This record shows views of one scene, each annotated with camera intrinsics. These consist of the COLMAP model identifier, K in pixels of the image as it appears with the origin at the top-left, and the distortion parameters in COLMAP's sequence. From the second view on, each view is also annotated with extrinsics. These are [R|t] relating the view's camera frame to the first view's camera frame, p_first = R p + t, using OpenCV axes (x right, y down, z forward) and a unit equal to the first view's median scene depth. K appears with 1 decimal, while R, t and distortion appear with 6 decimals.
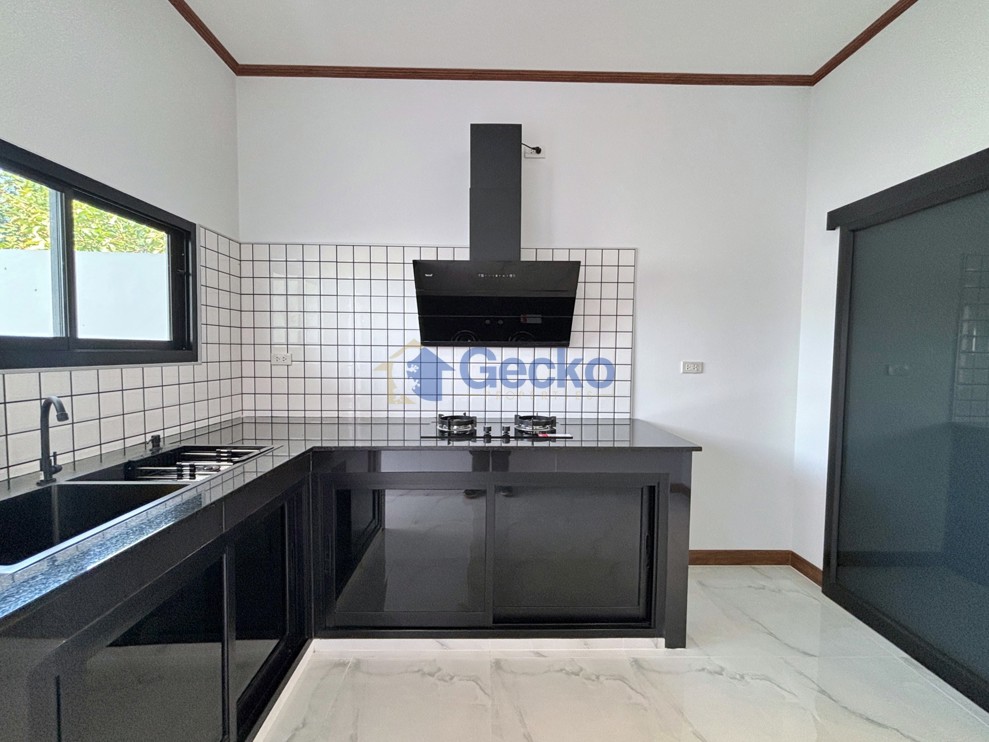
lens RADIAL K [[399.9, 0, 494.5], [0, 399.9, 371.0], [0, 0, 1]] dist [-0.001177, -0.000851]
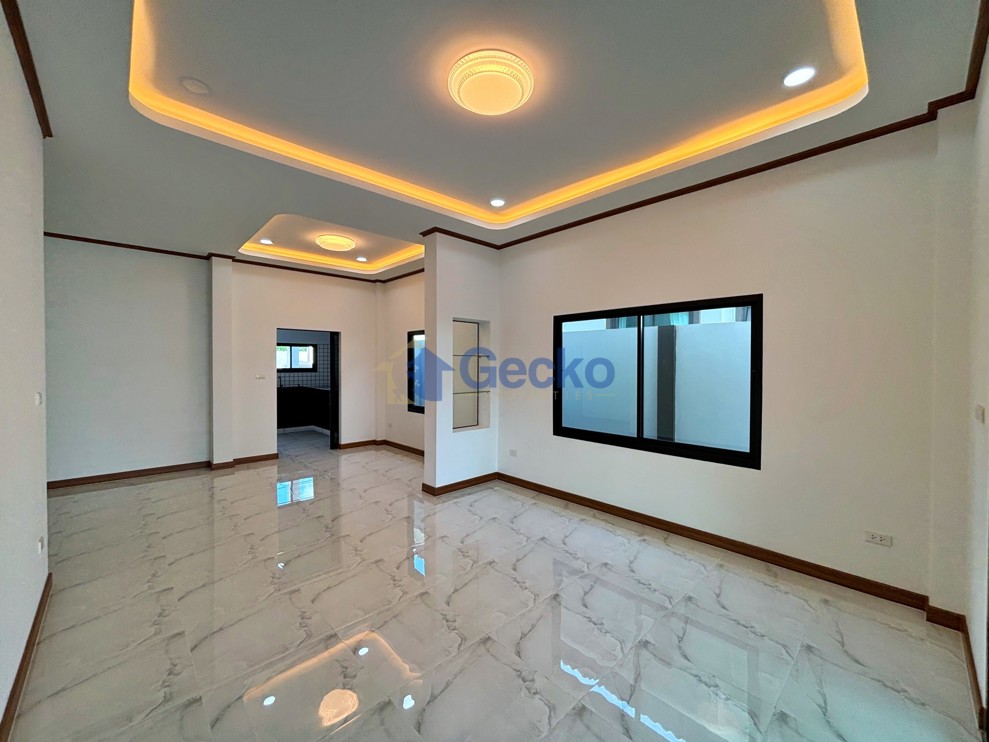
lens RADIAL K [[399.9, 0, 494.5], [0, 399.9, 371.0], [0, 0, 1]] dist [-0.001177, -0.000851]
pose [[0.678368, -0.004140, -0.734710, 4.524952], [-0.020282, 0.999498, -0.024359, 0.045174], [0.734442, 0.031426, 0.677943, -0.753827]]
